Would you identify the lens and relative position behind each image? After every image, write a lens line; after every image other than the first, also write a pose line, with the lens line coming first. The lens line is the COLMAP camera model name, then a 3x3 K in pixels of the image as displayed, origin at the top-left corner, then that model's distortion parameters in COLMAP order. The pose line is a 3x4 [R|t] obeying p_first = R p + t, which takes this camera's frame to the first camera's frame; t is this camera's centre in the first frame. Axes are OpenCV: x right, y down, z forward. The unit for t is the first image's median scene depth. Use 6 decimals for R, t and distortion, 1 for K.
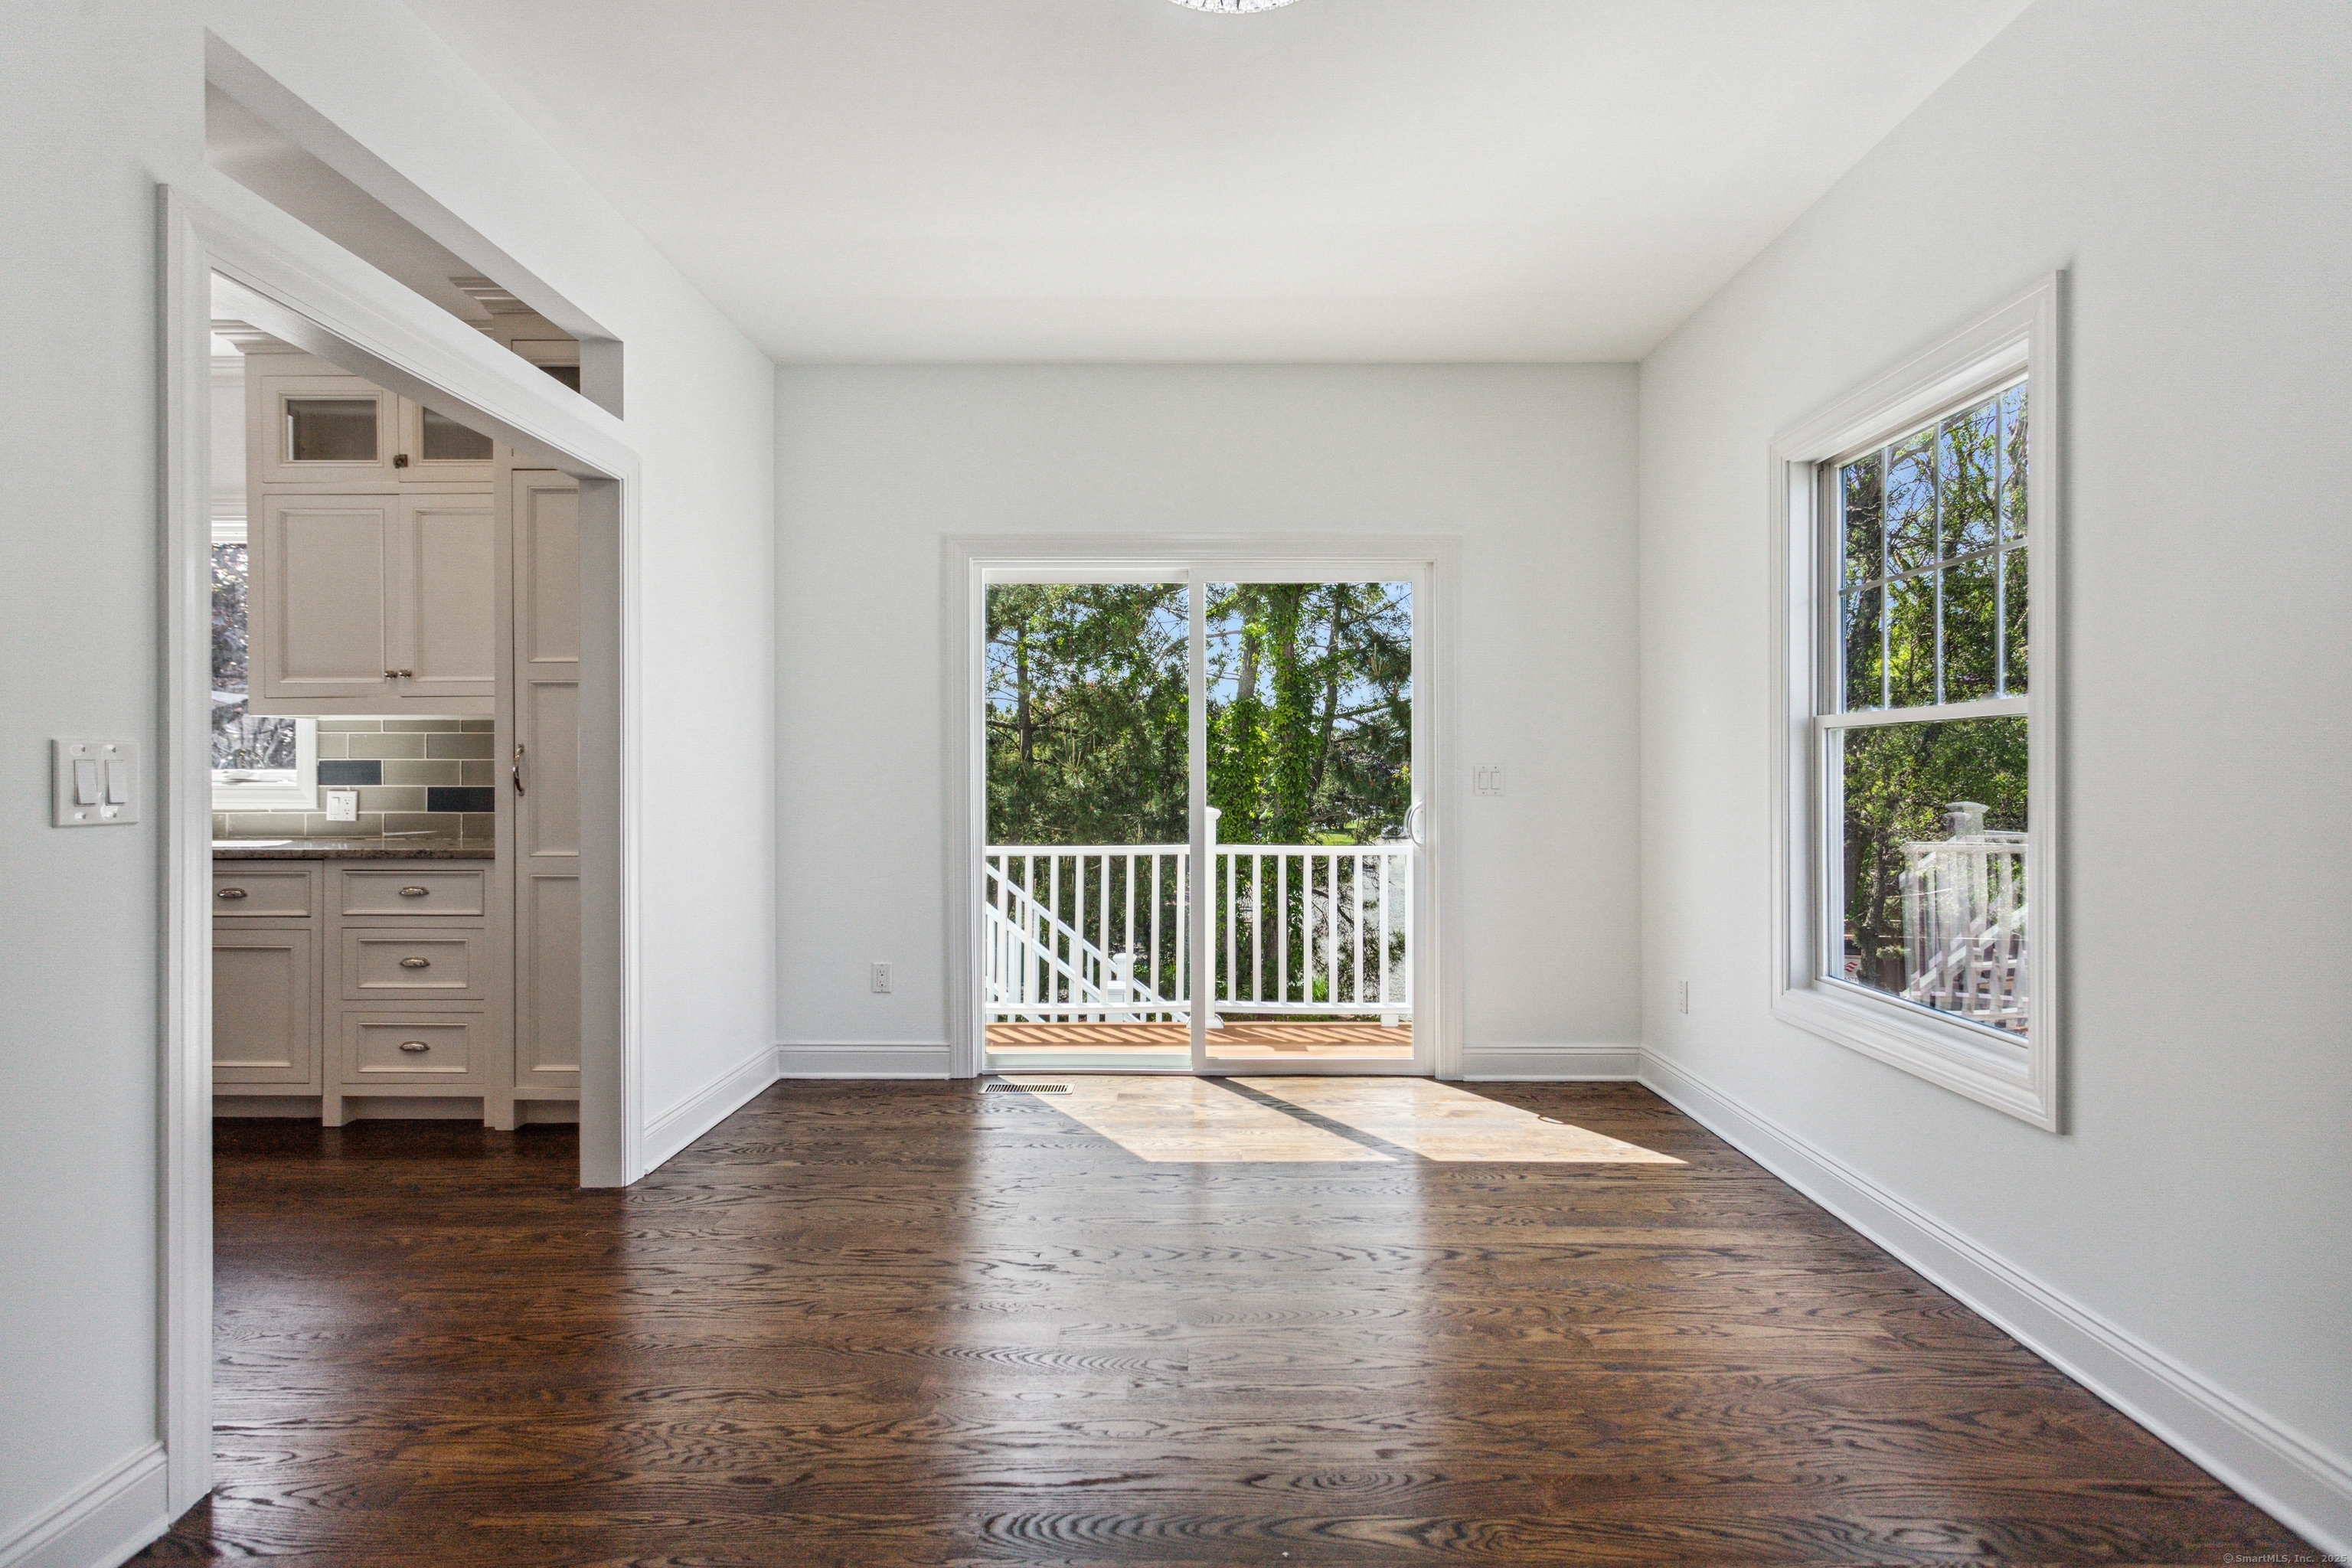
lens RADIAL K [[1118.8, 0, 1181.4], [0, 1118.8, 778.9], [0, 0, 1]] dist [0.004046, 0.001001]
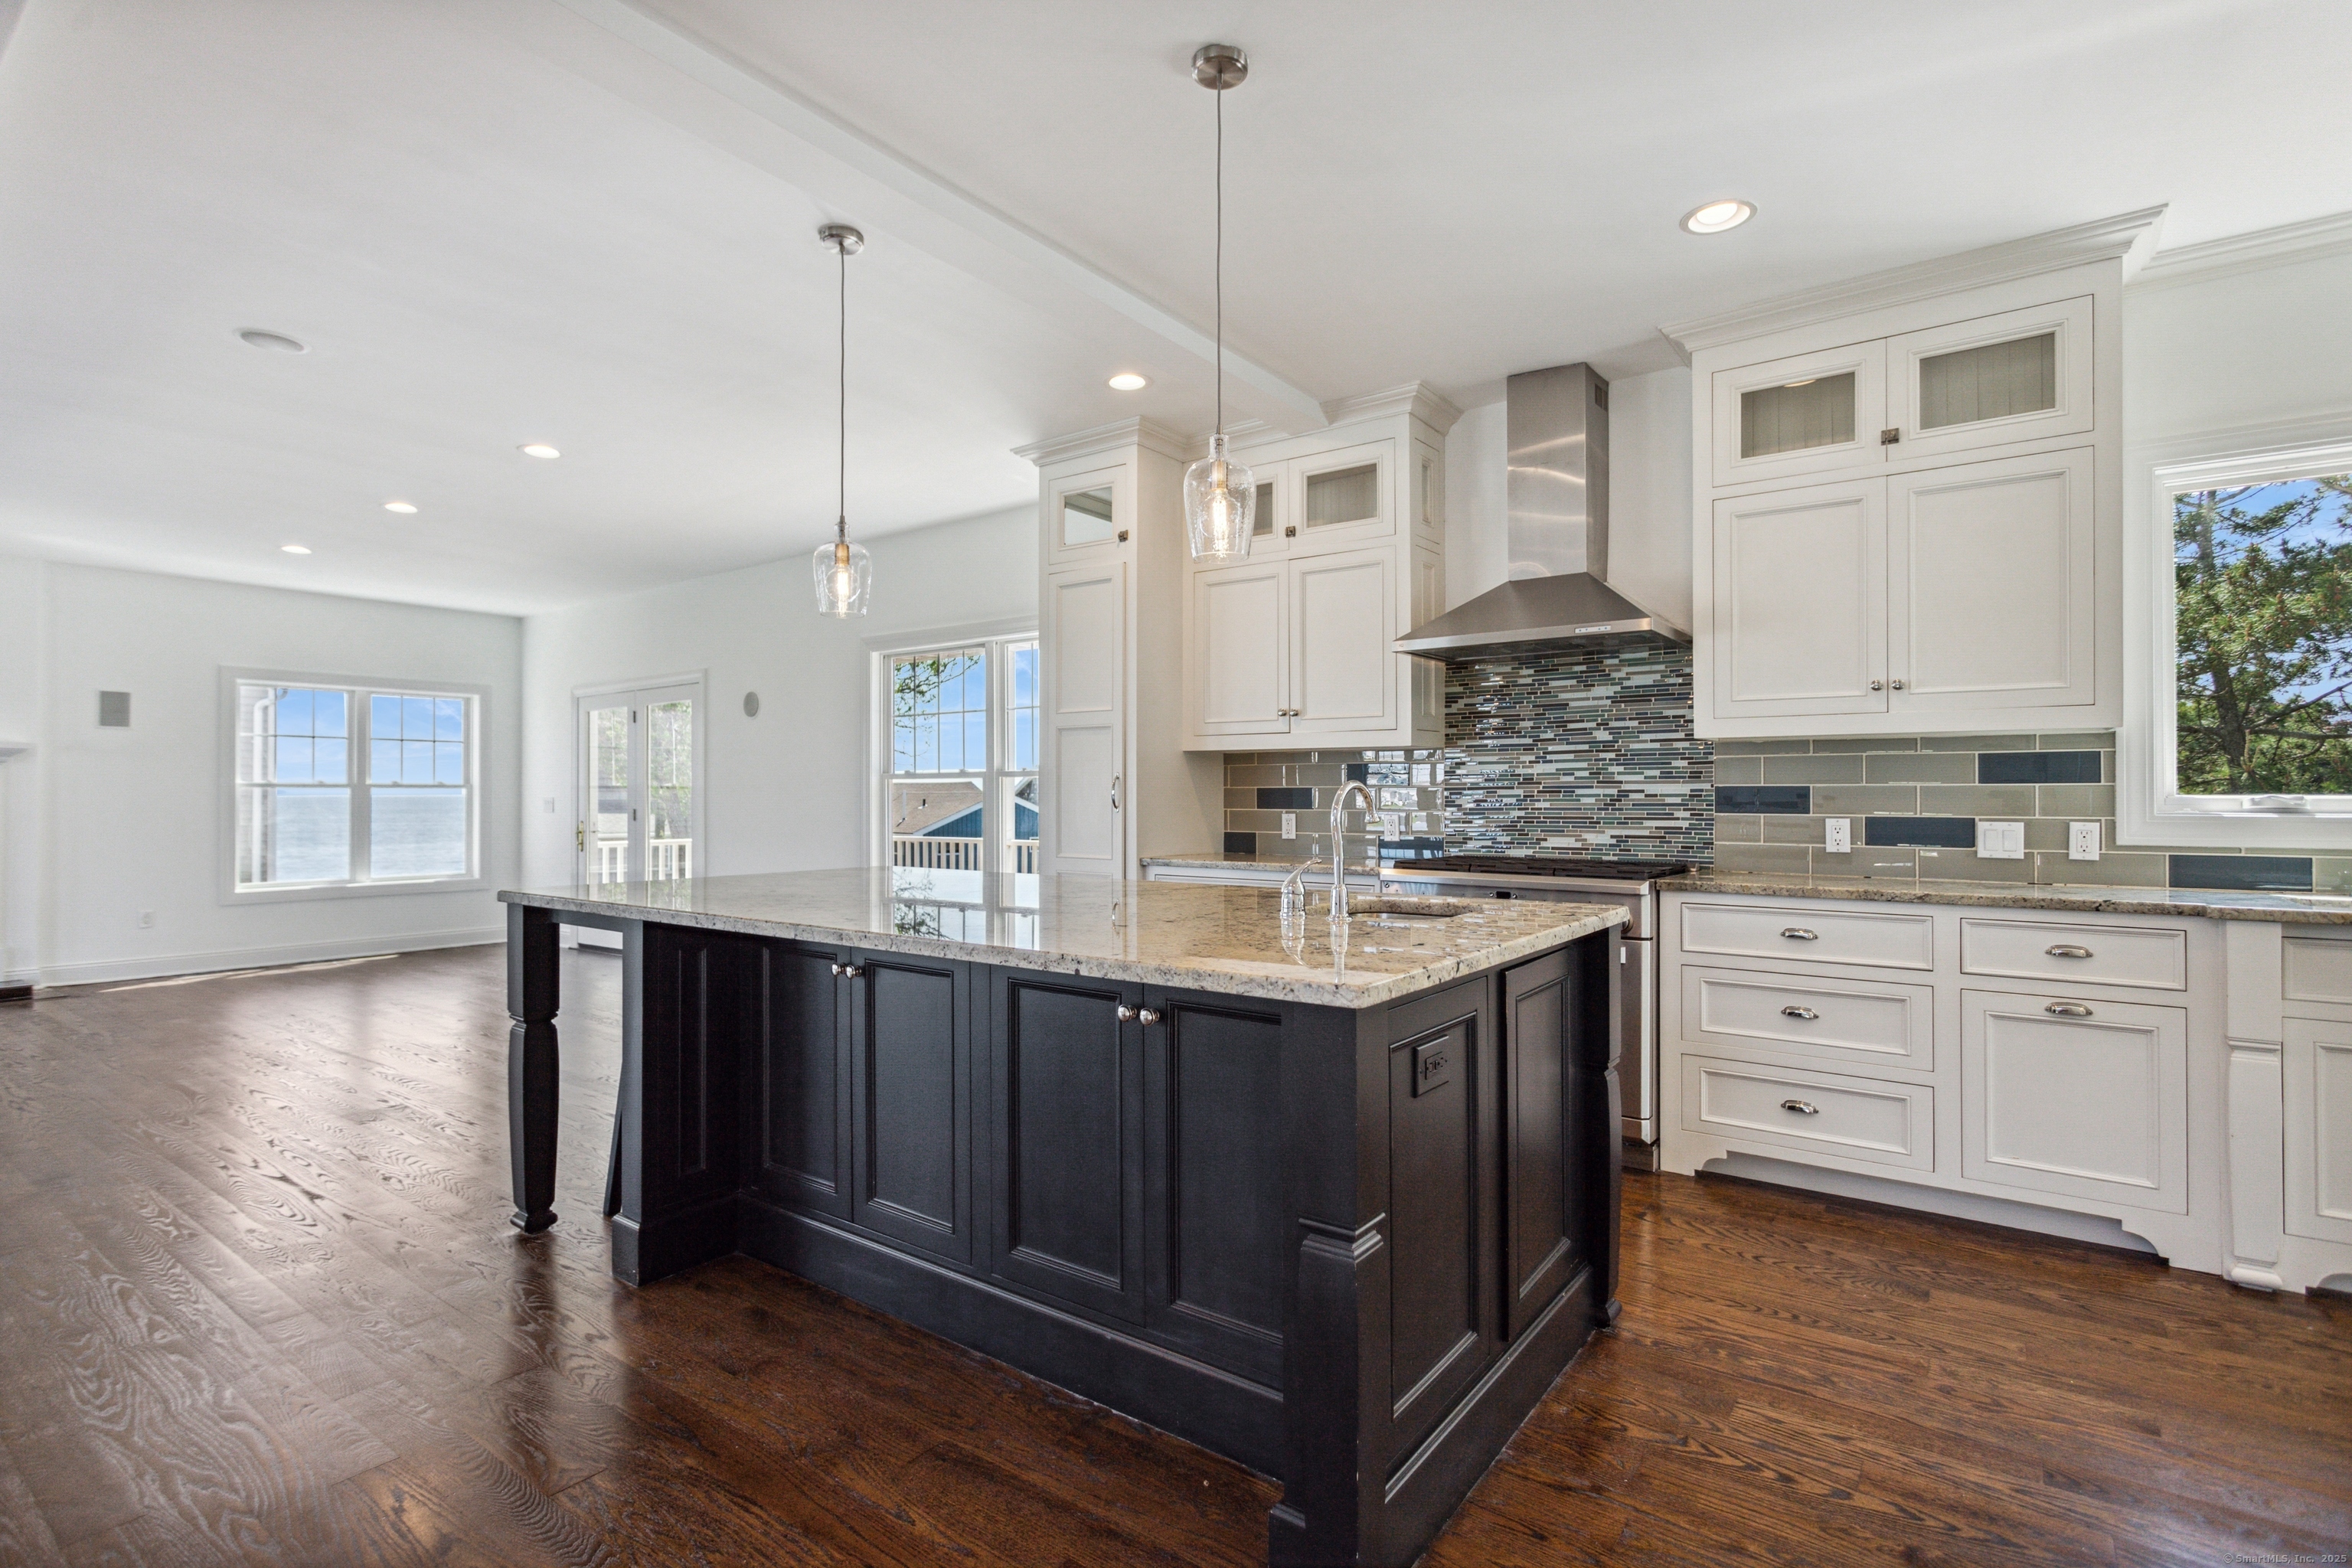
lens RADIAL K [[1118.8, 0, 1184.4], [0, 1118.8, 782.8], [0, 0, 1]] dist [0.004046, 0.001001]
pose [[0.802319, 0.004573, -0.596877, -0.615078], [-0.017795, 0.999709, -0.016261, 0.005052], [0.596630, 0.023668, 0.802168, -0.003677]]
